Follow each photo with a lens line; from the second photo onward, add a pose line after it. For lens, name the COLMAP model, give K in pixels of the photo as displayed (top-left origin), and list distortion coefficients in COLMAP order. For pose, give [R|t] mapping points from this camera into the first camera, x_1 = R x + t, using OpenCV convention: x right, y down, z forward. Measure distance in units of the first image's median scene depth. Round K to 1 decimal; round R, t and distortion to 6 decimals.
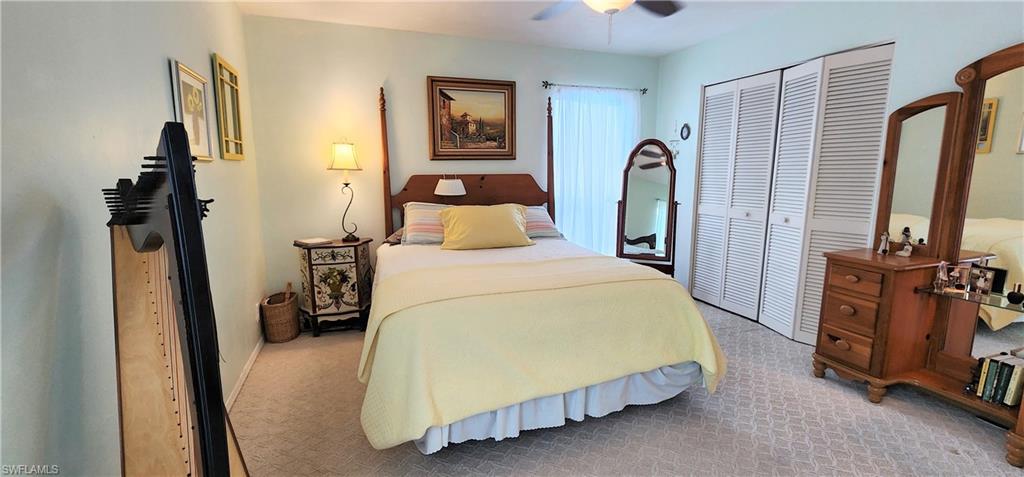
lens RADIAL K [[423.3, 0, 508.0], [0, 423.3, 240.6], [0, 0, 1]] dist [0.000011, 0.000156]
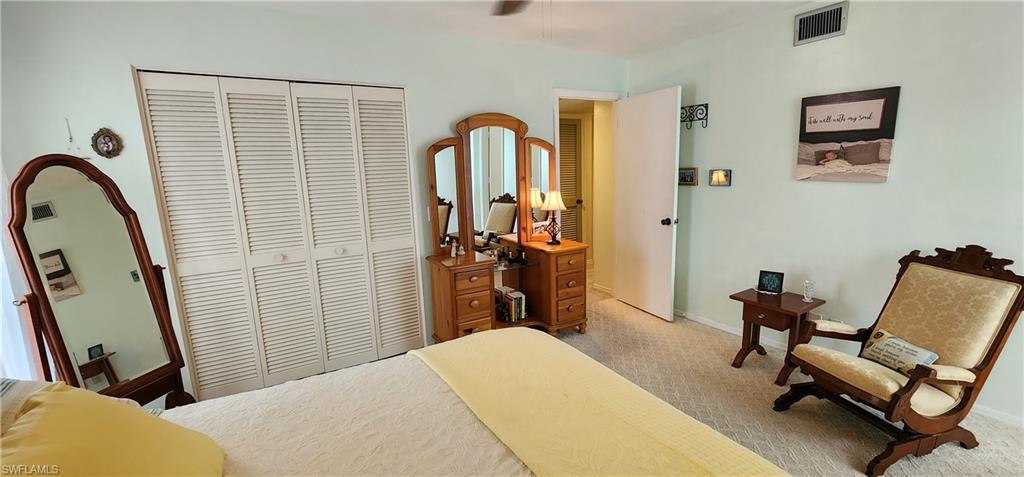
lens RADIAL K [[423.3, 0, 508.0], [0, 423.3, 240.6], [0, 0, 1]] dist [0.000011, 0.000156]
pose [[-0.183839, -0.167907, 0.968509, -0.268979], [0.193696, 0.959795, 0.203163, -0.169317], [-0.963683, 0.224946, -0.143925, 0.700582]]
